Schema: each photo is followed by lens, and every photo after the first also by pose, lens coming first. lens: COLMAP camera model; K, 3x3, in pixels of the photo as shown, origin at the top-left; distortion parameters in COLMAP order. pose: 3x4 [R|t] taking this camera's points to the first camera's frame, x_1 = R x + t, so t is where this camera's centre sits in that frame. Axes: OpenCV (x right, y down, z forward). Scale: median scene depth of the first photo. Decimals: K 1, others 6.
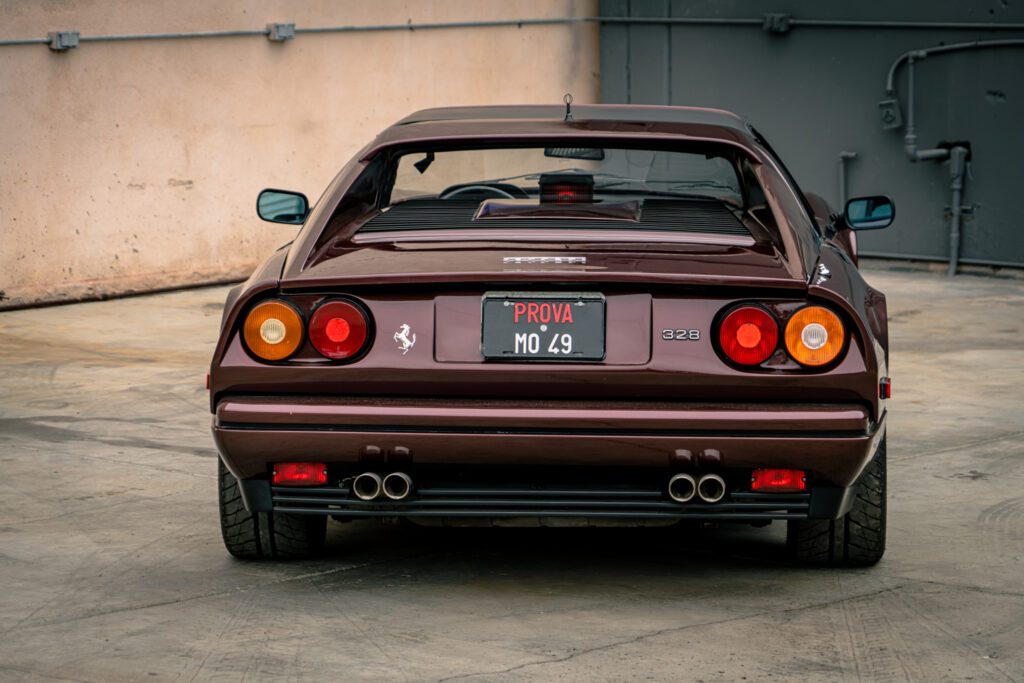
lens RADIAL K [[3806.0, 0, 512.0], [0, 3806.0, 341.5], [0, 0, 1]] dist [0.104086, 0.794969]
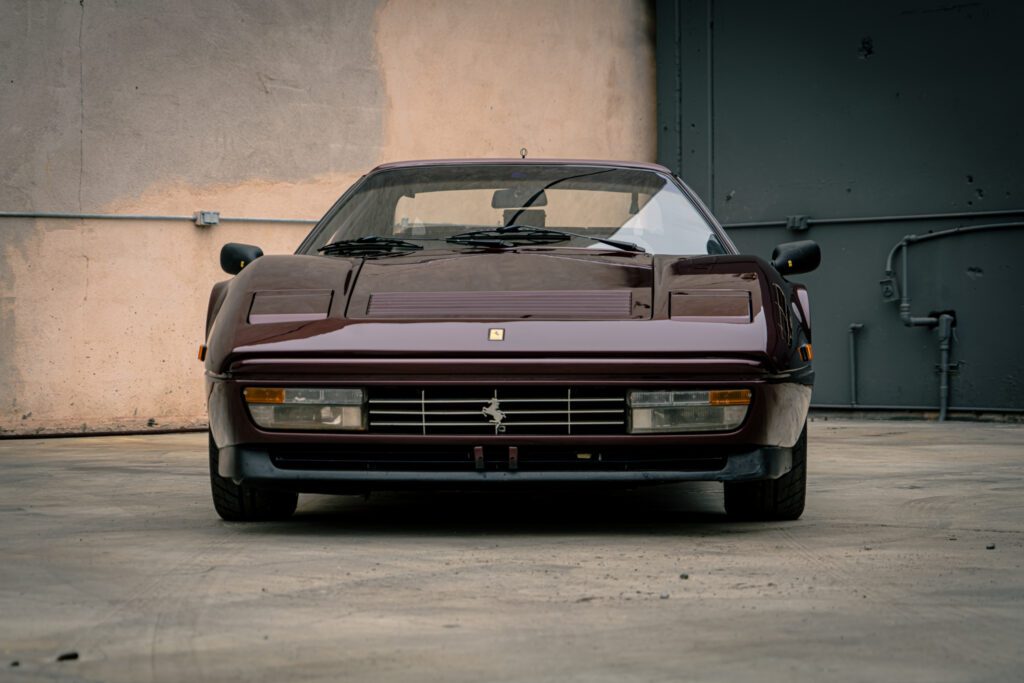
lens RADIAL K [[2835.6, 0, 450.3], [0, 2835.6, 310.8], [0, 0, 1]] dist [-0.011498, 0.604966]
pose [[0.996159, -0.006734, -0.087302, 0.042262], [-0.003992, 0.992509, -0.122108, 0.063917], [0.087470, 0.121988, 0.988670, 0.100879]]
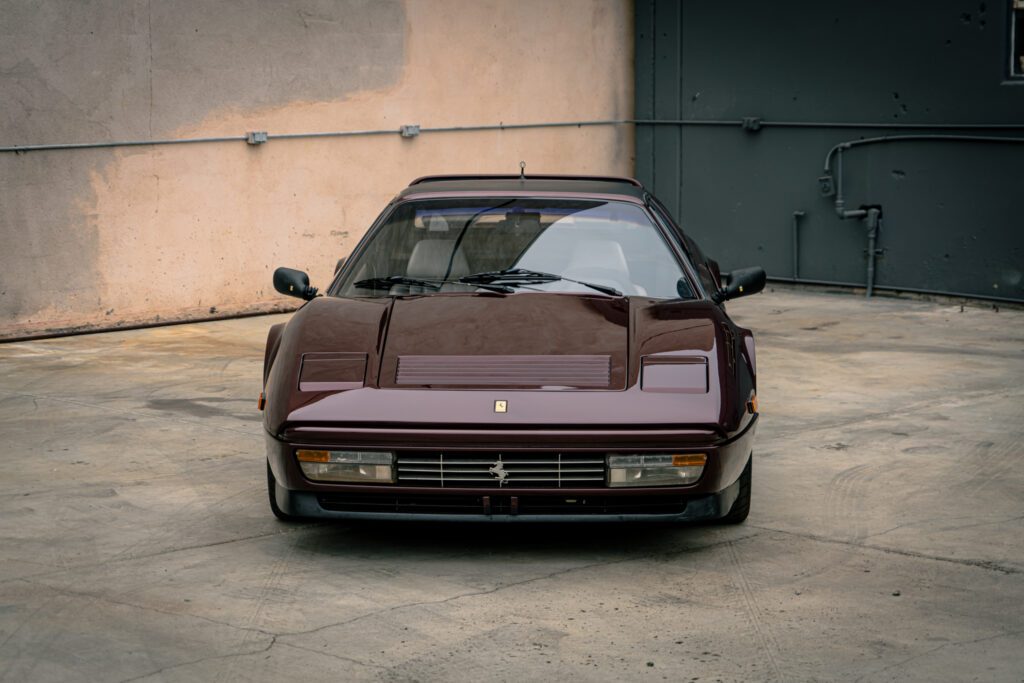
lens RADIAL K [[2407.1, 0, 473.4], [0, 2407.1, 338.8], [0, 0, 1]] dist [0.010326, 0.256517]
pose [[0.996700, 0.004185, -0.081071, 0.043066], [-0.003658, 0.999971, 0.006653, -0.007458], [0.081097, -0.006334, 0.996686, 0.075794]]
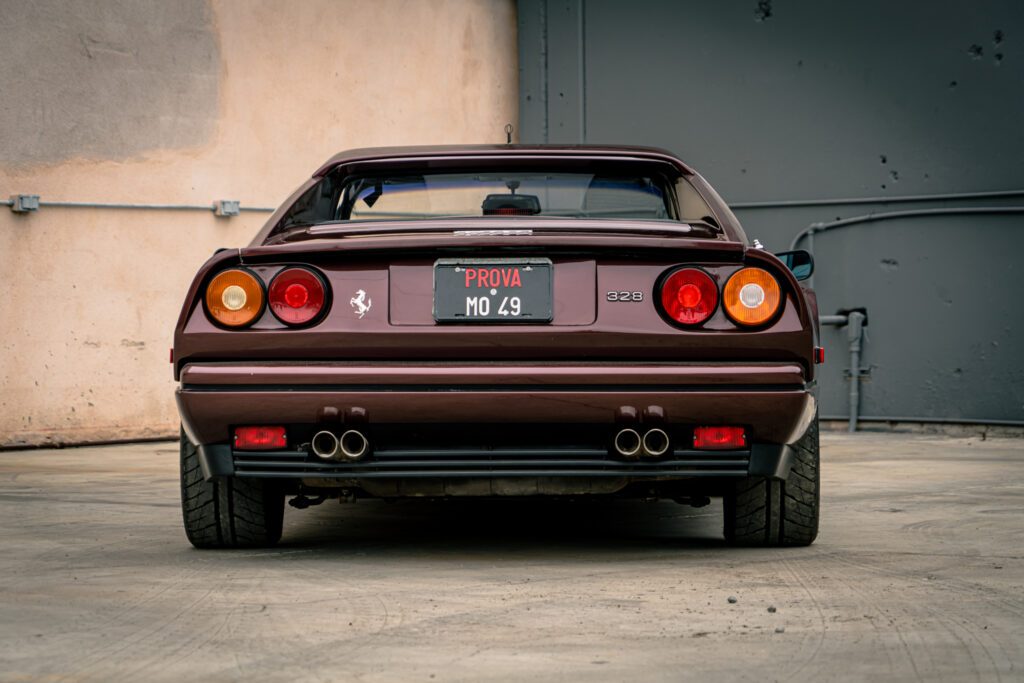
lens RADIAL K [[3456.0, 0, 512.0], [0, 3456.0, 341.5], [0, 0, 1]] dist [0.054464, 2.009876]
pose [[0.999603, -0.007772, 0.027088, -0.007344], [0.010612, 0.994277, -0.106306, 0.065544], [-0.026107, 0.106551, 0.993964, 0.033247]]
